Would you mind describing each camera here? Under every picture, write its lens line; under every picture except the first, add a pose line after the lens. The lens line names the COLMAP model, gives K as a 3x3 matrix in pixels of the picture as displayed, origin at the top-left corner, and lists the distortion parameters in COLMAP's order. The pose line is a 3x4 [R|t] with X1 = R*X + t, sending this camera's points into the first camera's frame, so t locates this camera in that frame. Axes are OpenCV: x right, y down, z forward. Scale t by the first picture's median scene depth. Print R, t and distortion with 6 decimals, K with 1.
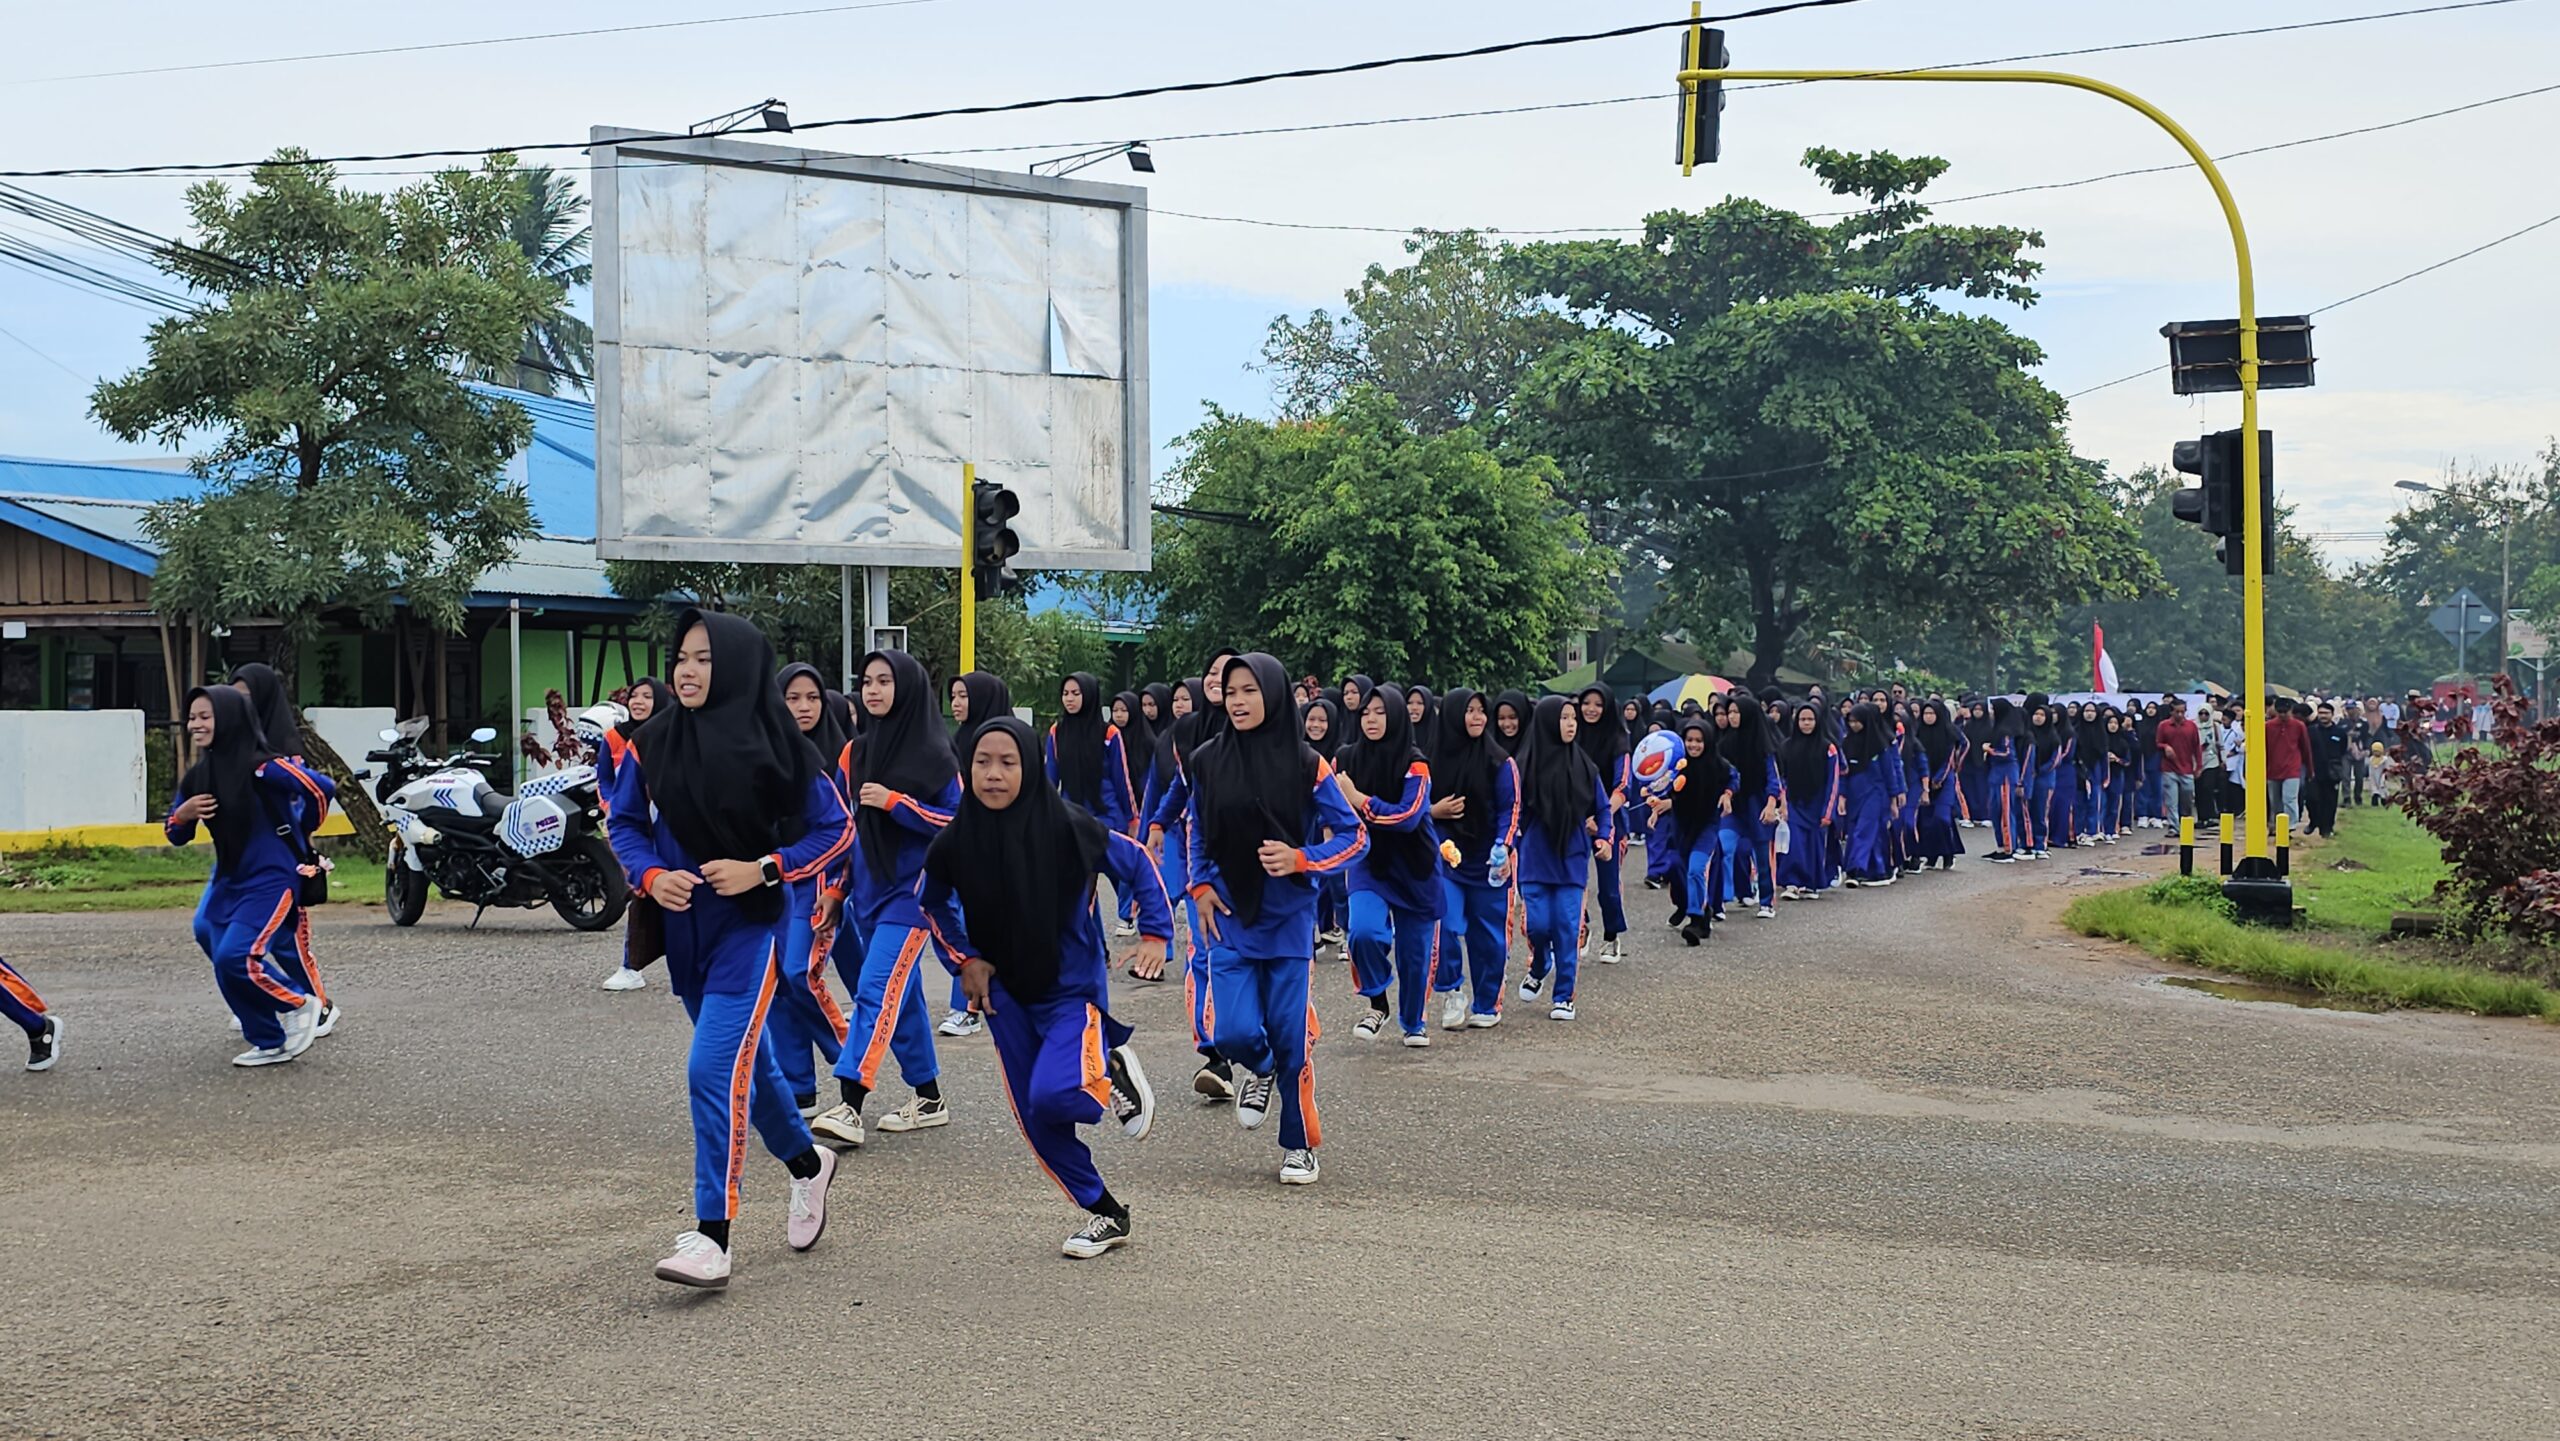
lens RADIAL K [[2576.9, 0, 1280.0], [0, 2576.9, 720.5], [0, 0, 1]] dist [0.119108, -0.246577]
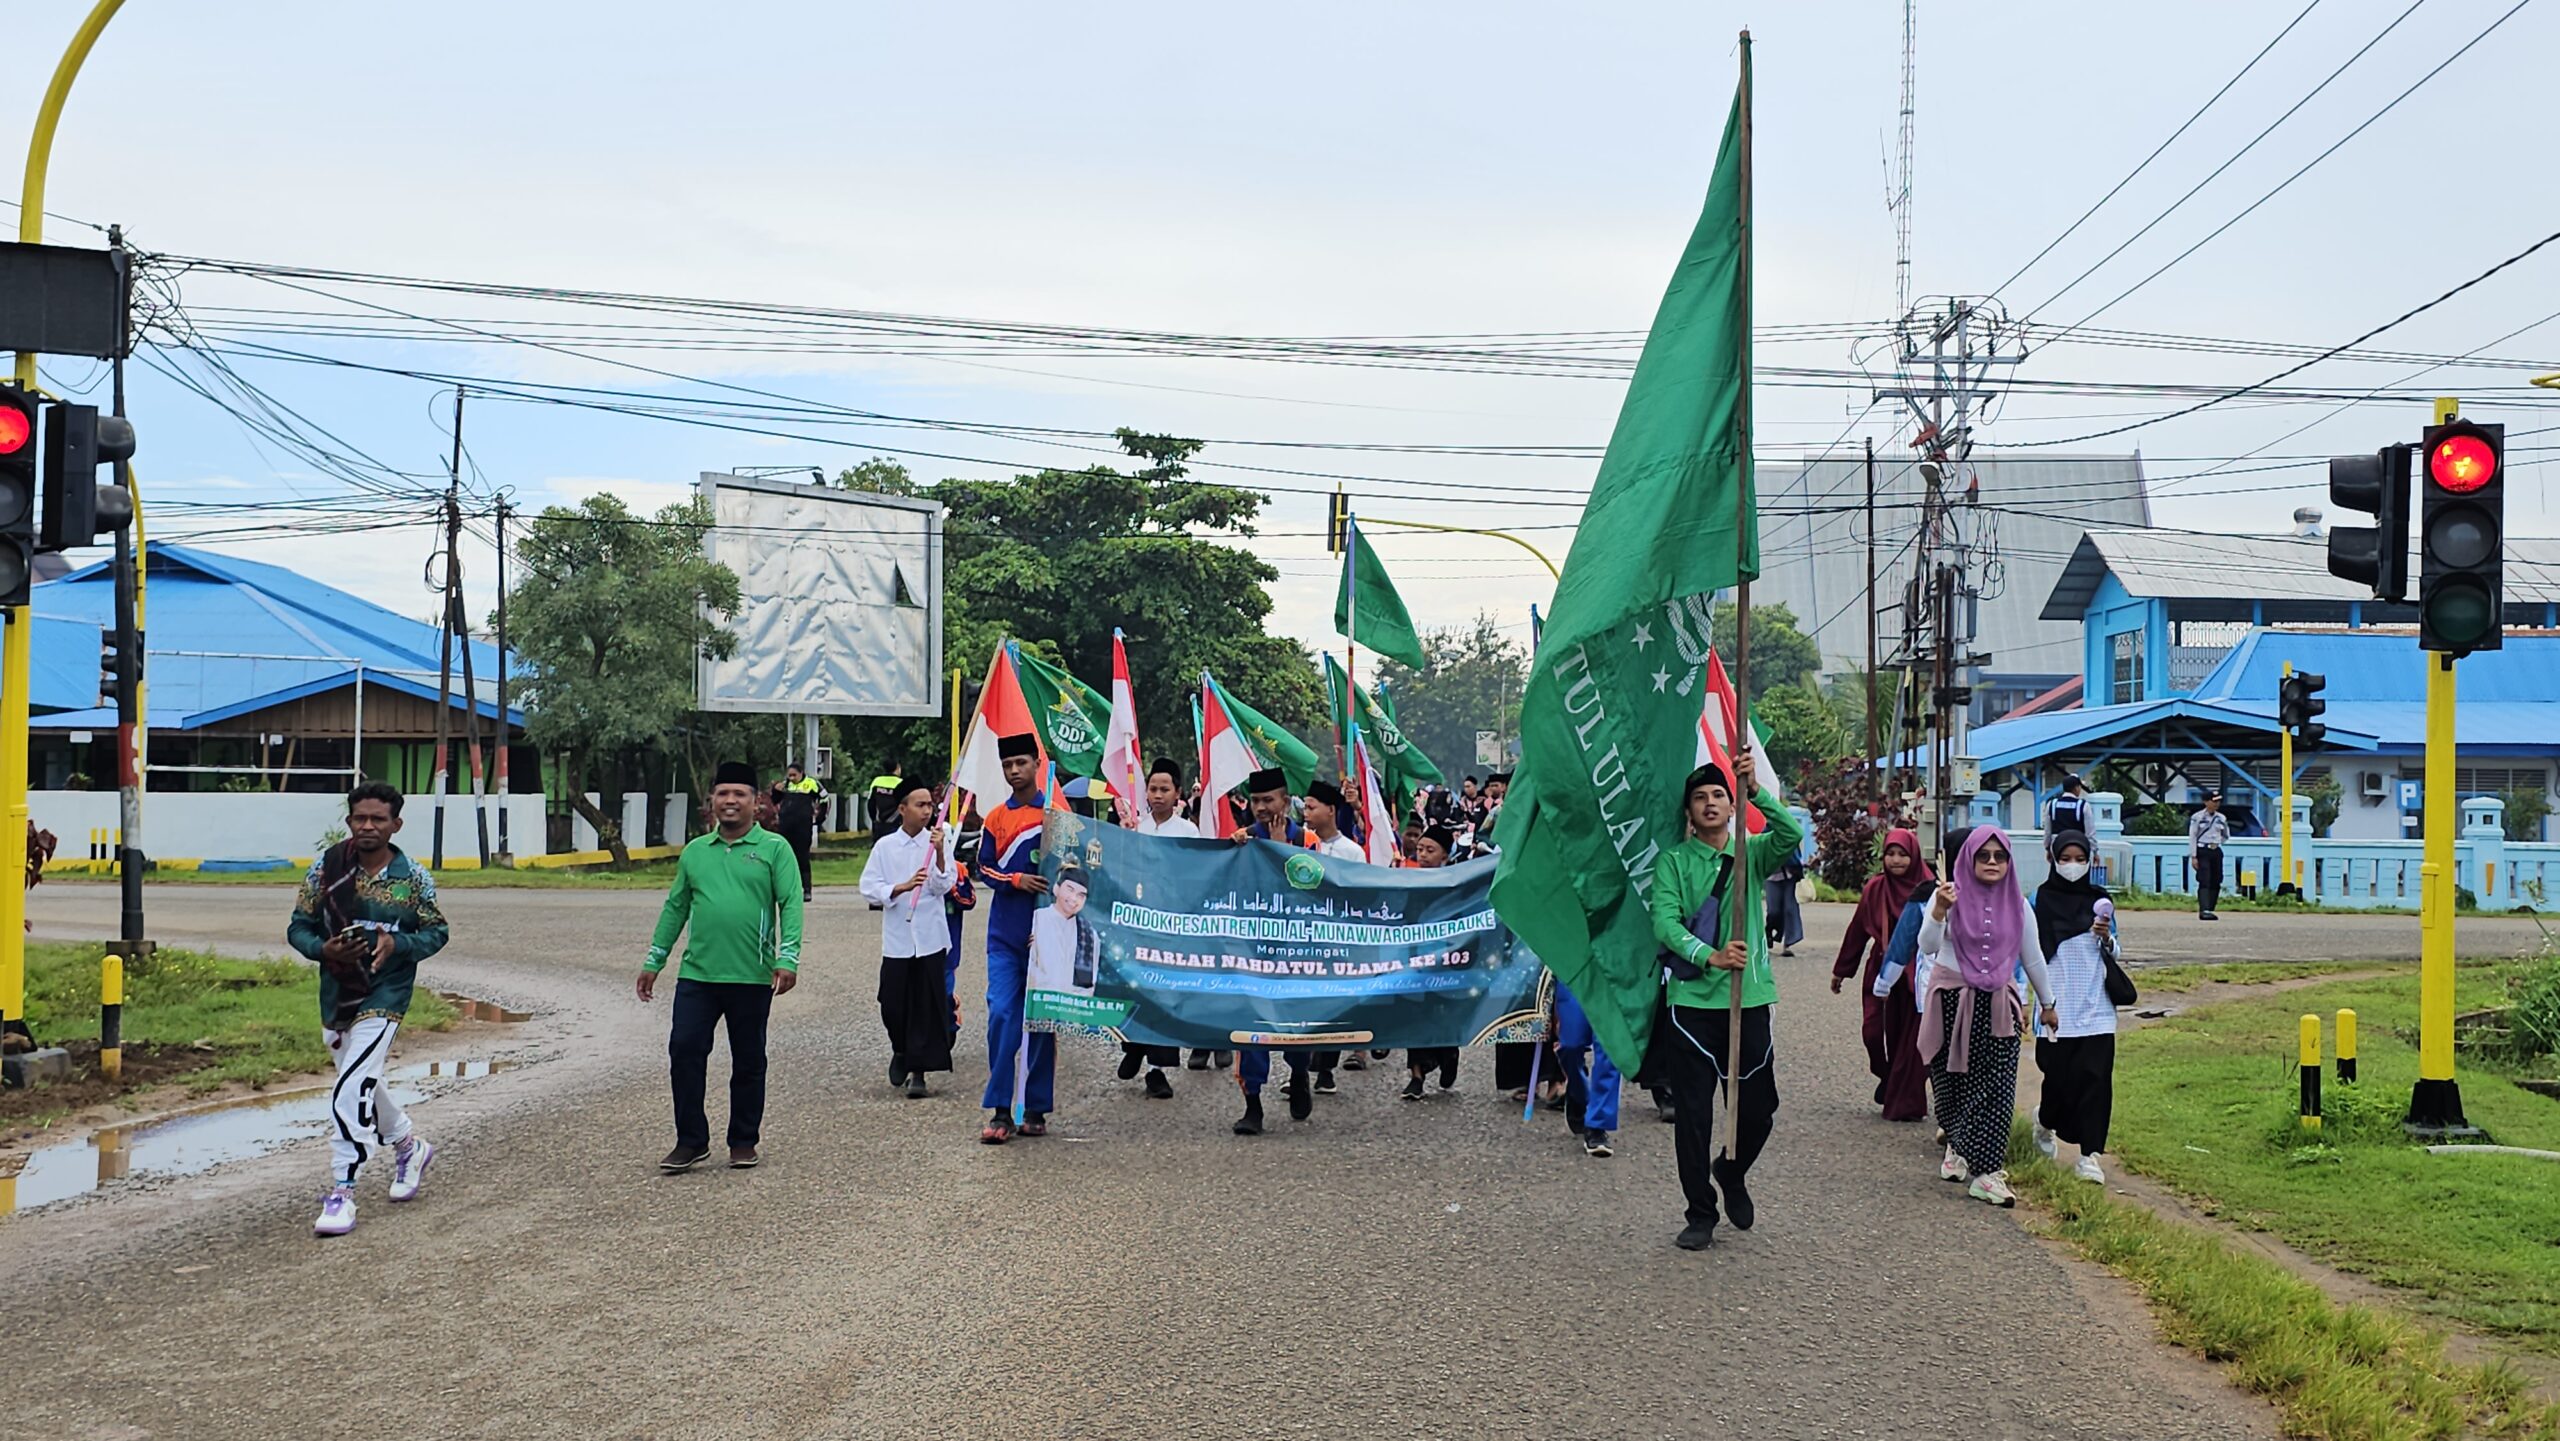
lens RADIAL K [[2571.5, 0, 1303.6], [0, 2571.5, 730.3], [0, 0, 1]] dist [0.116700, -0.234440]
pose [[0.908191, 0.015994, 0.418250, -0.596871], [-0.004174, 0.999566, -0.029161, 0.001339], [-0.418535, 0.024738, 0.907864, -0.750071]]
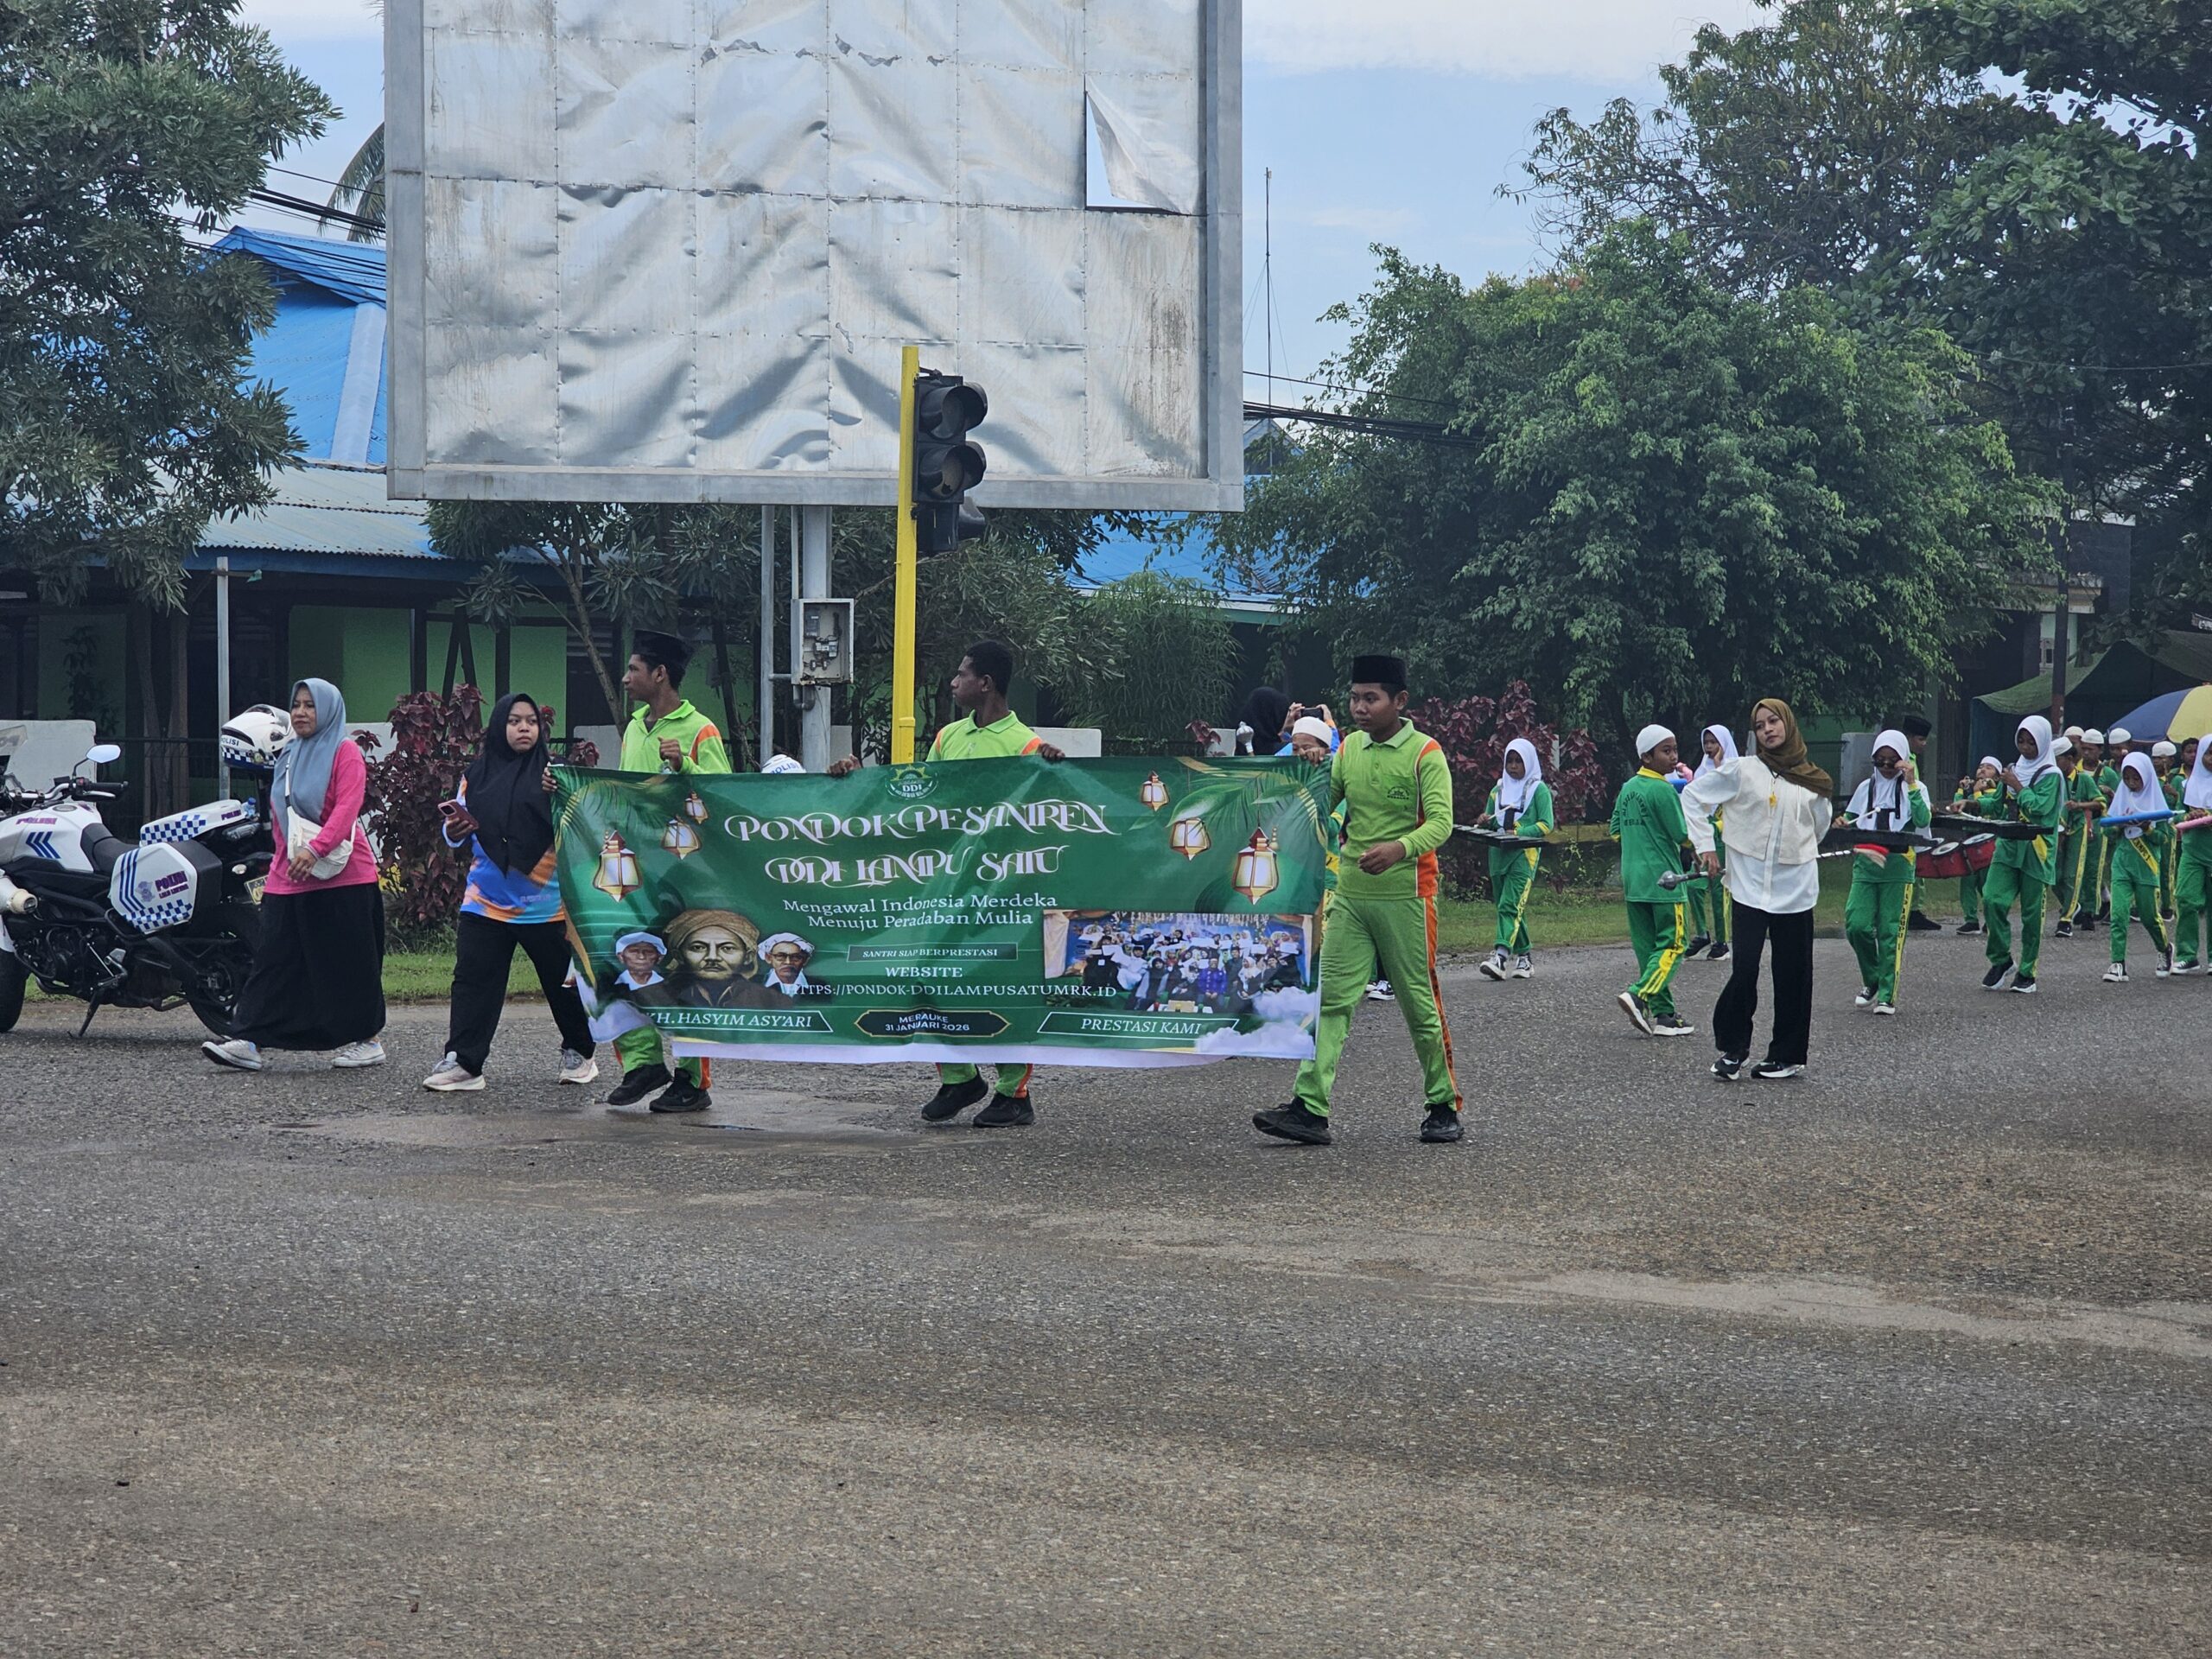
lens RADIAL K [[4132.4, 0, 1101.3], [0, 4132.4, 778.5], [0, 0, 1]] dist [0.032179, 0.209827]
pose [[0.990056, 0.006663, -0.140515, 0.063110], [-0.006120, 0.999972, 0.004290, 0.003577], [0.140540, -0.003388, 0.990069, -0.020418]]
